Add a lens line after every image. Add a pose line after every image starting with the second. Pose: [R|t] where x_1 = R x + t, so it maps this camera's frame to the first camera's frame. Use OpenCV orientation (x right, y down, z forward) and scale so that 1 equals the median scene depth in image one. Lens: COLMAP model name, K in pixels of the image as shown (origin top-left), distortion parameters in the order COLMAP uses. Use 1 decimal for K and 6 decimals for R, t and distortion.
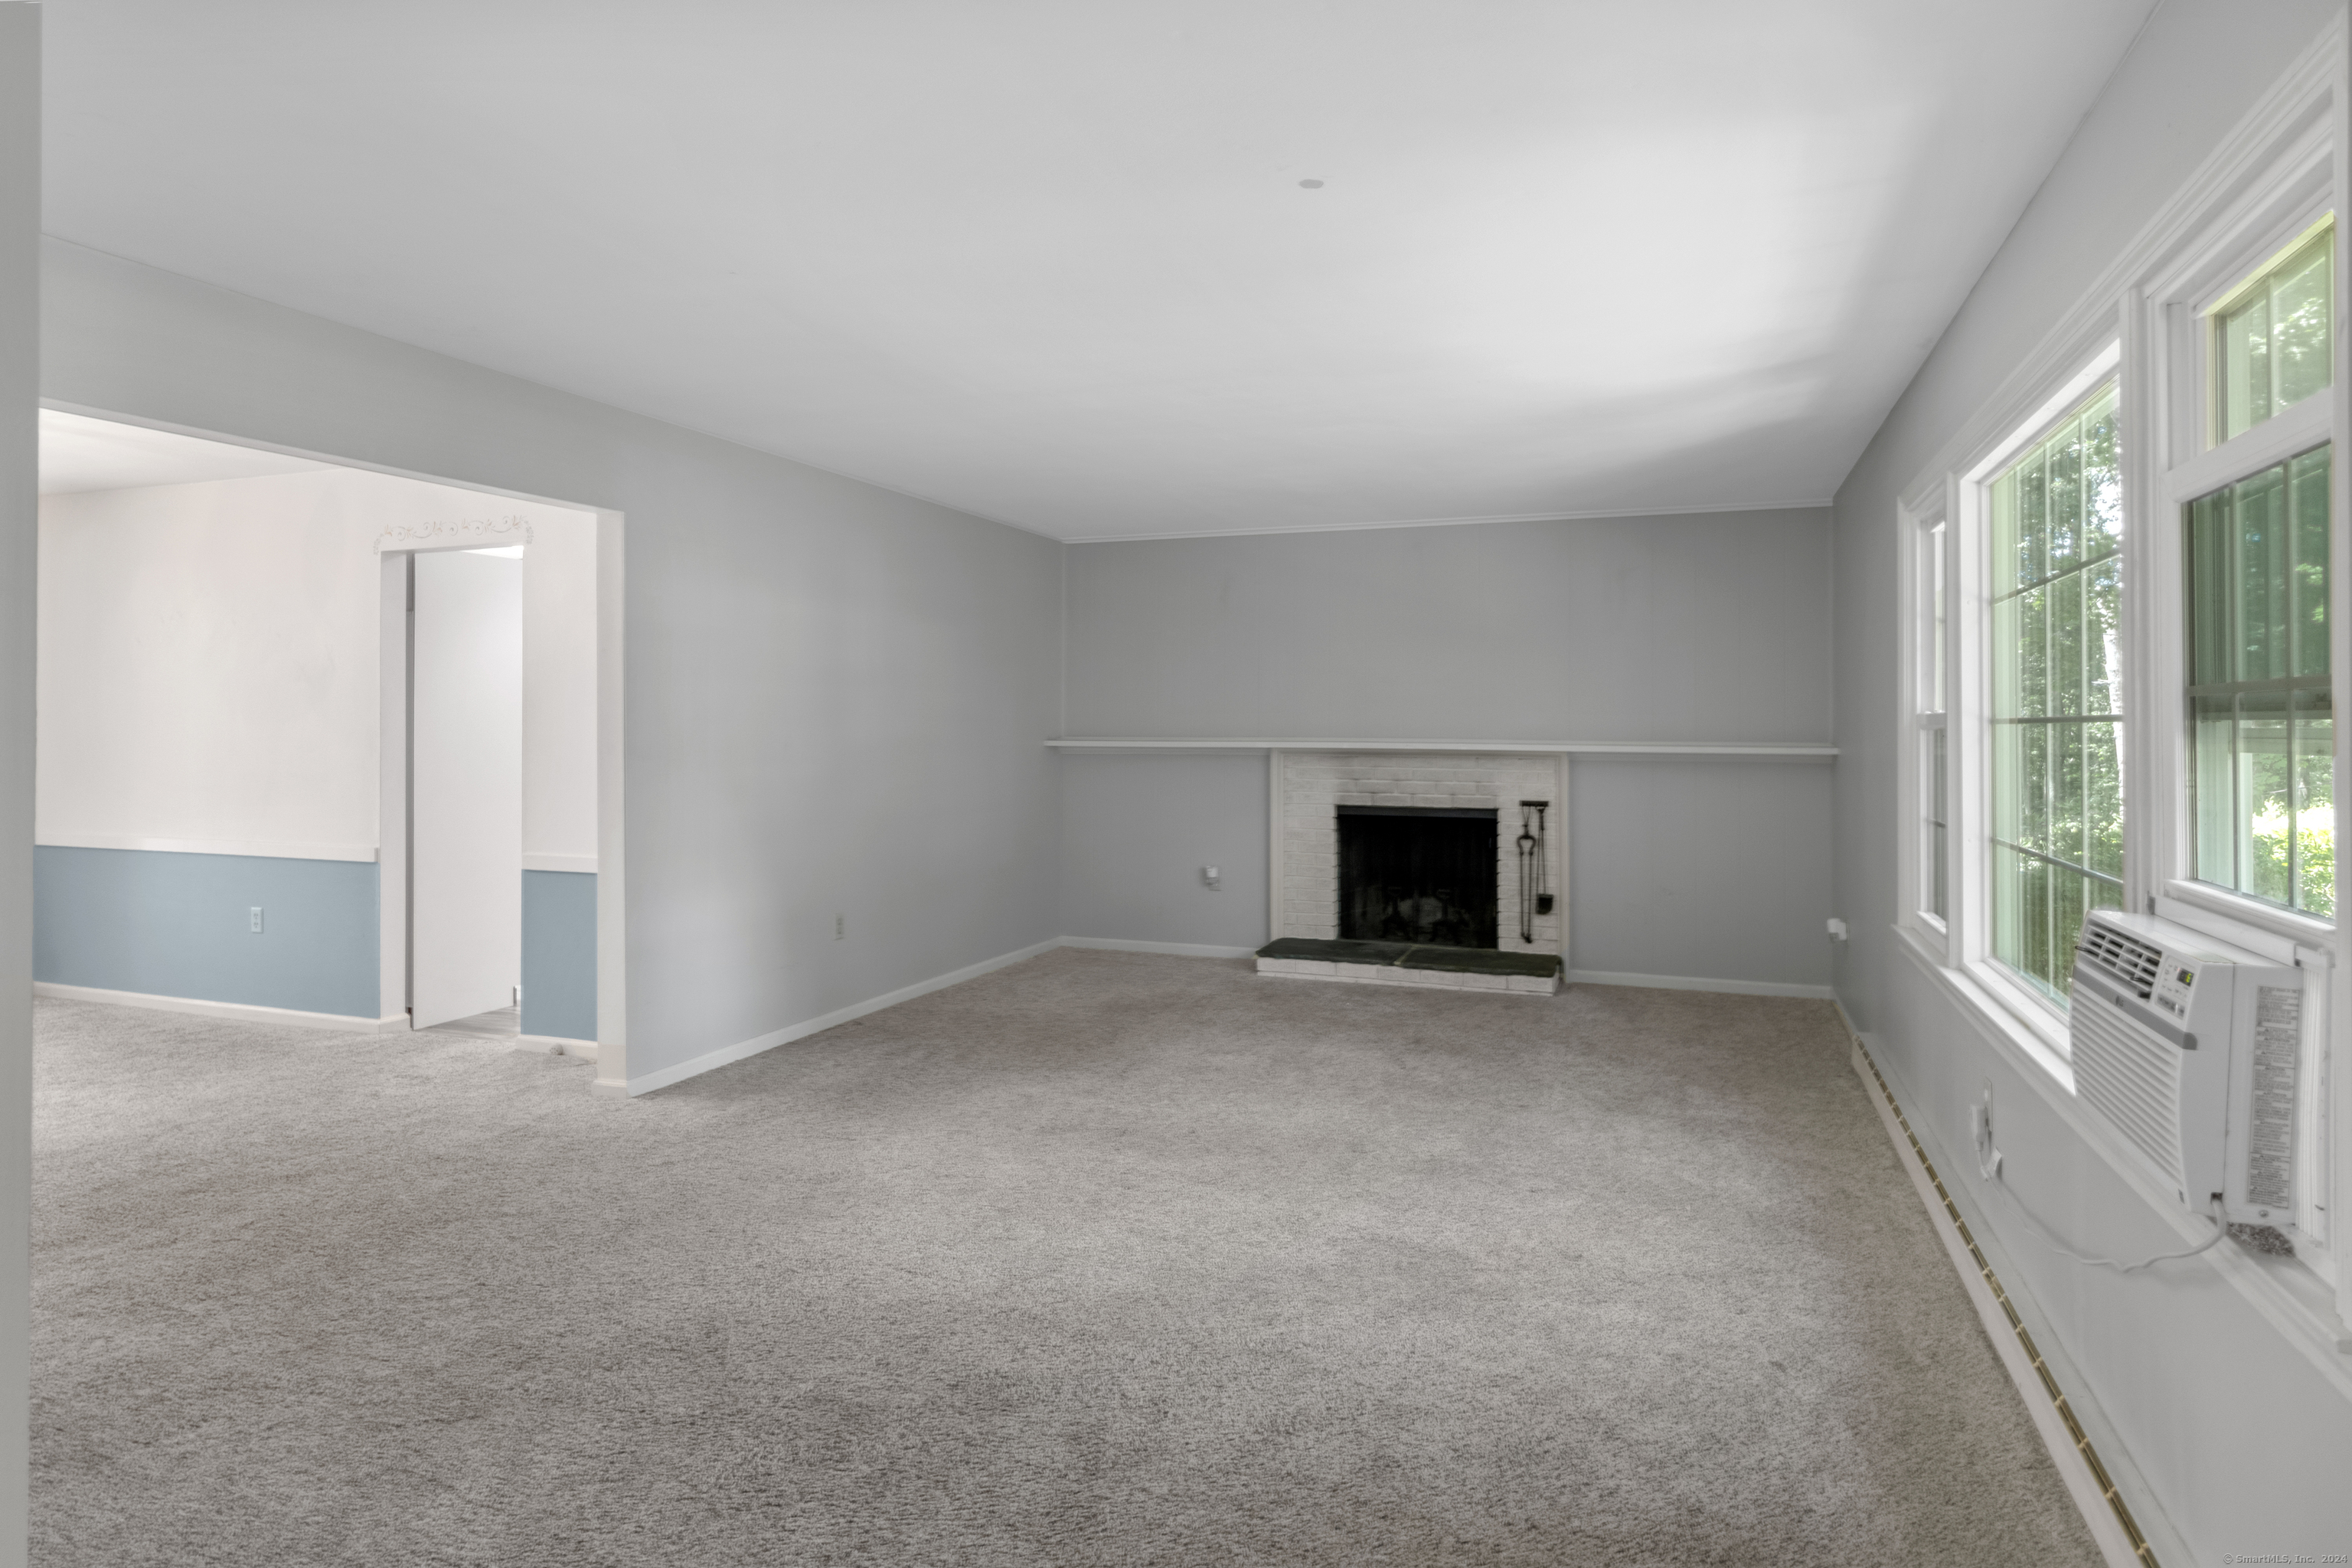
lens RADIAL K [[1350.7, 0, 1165.3], [0, 1350.7, 721.6], [0, 0, 1]] dist [0.002745, 0.000985]
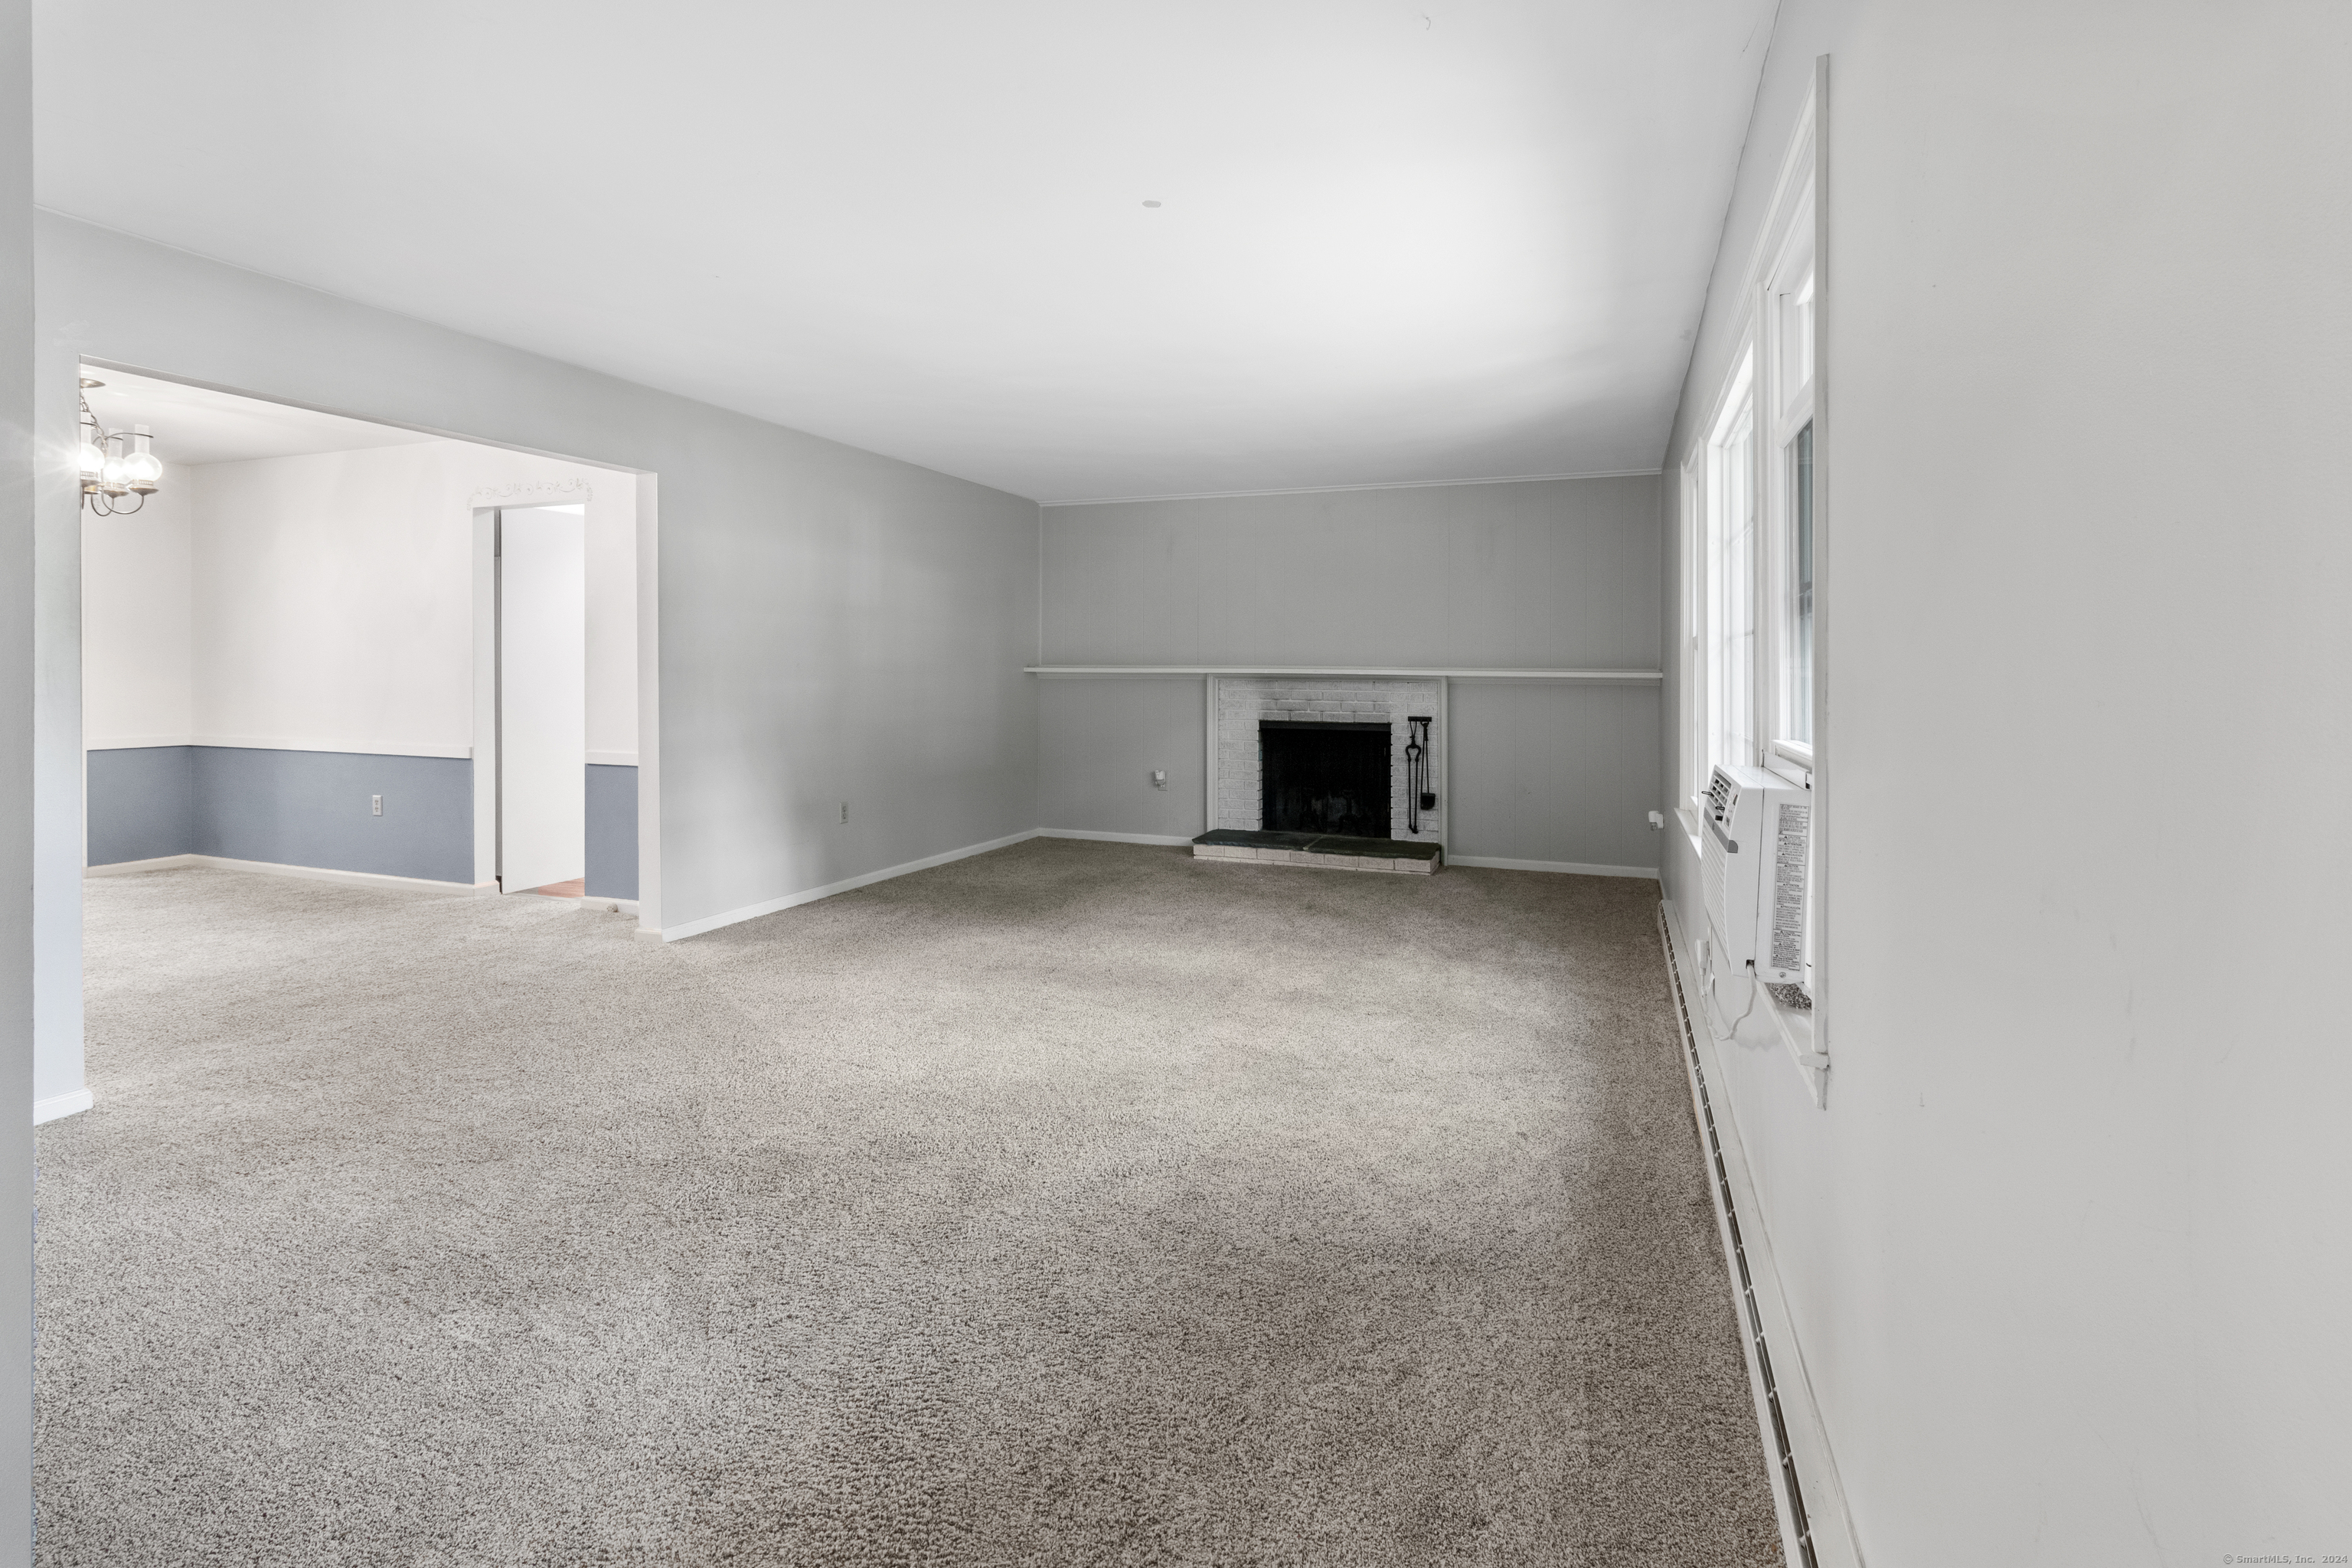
lens RADIAL K [[1139.2, 0, 1162.0], [0, 1139.2, 679.2], [0, 0, 1]] dist [0.001926, 0.001521]
pose [[0.999908, 0.003577, -0.013099, 0.093377], [-0.003457, 0.999952, 0.009177, 0.028225], [0.013132, -0.009130, 0.999872, -0.054922]]
